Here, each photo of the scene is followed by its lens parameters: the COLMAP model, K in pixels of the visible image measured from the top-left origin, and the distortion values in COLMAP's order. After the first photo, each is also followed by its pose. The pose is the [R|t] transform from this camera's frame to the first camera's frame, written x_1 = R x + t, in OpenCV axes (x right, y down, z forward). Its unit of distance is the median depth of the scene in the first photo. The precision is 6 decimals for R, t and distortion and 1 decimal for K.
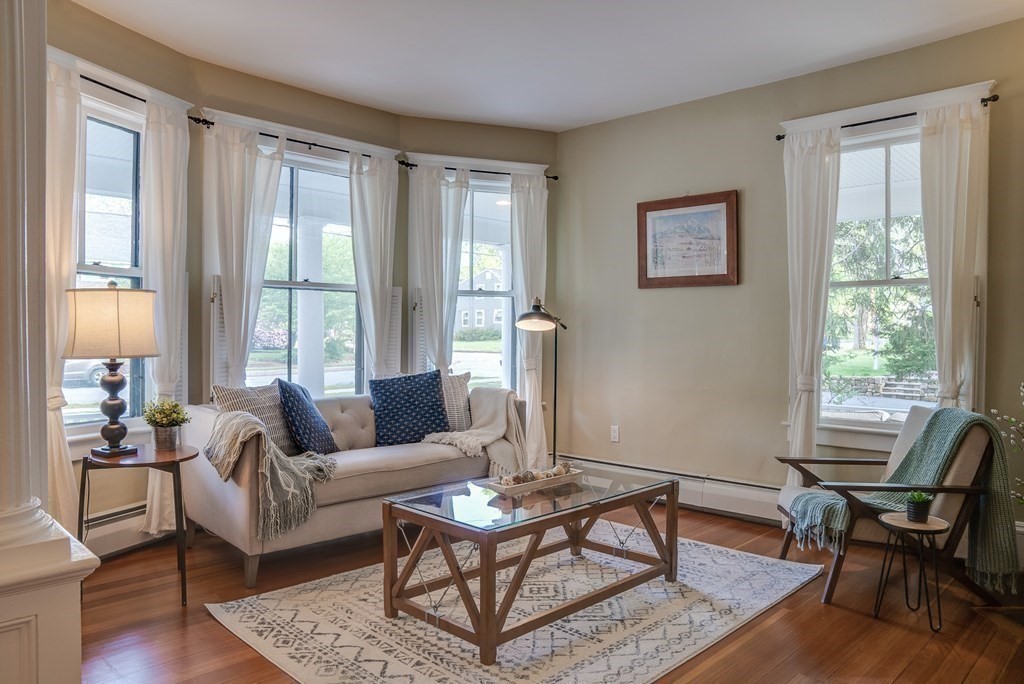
lens RADIAL K [[720.8, 0, 509.8], [0, 720.8, 346.7], [0, 0, 1]] dist [-0.127077, 0.098782]
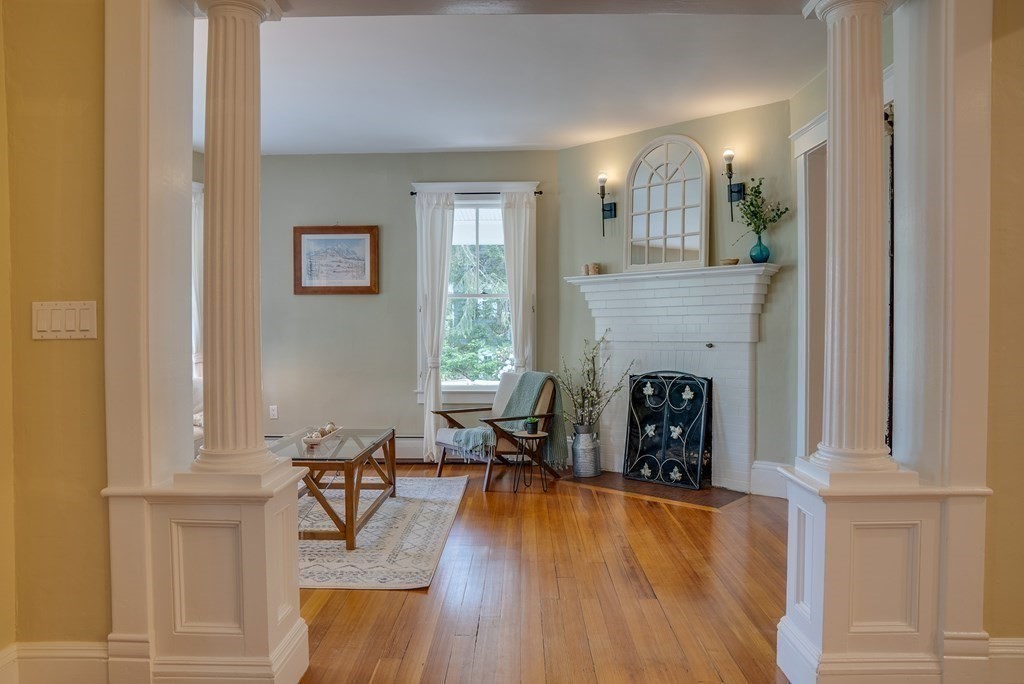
lens RADIAL K [[720.8, 0, 509.8], [0, 720.8, 346.7], [0, 0, 1]] dist [-0.127077, 0.098782]
pose [[0.723332, -0.024260, 0.690074, -0.459197], [0.020148, 0.999699, 0.014026, 0.000618], [-0.690206, 0.003758, 0.723603, -0.185893]]
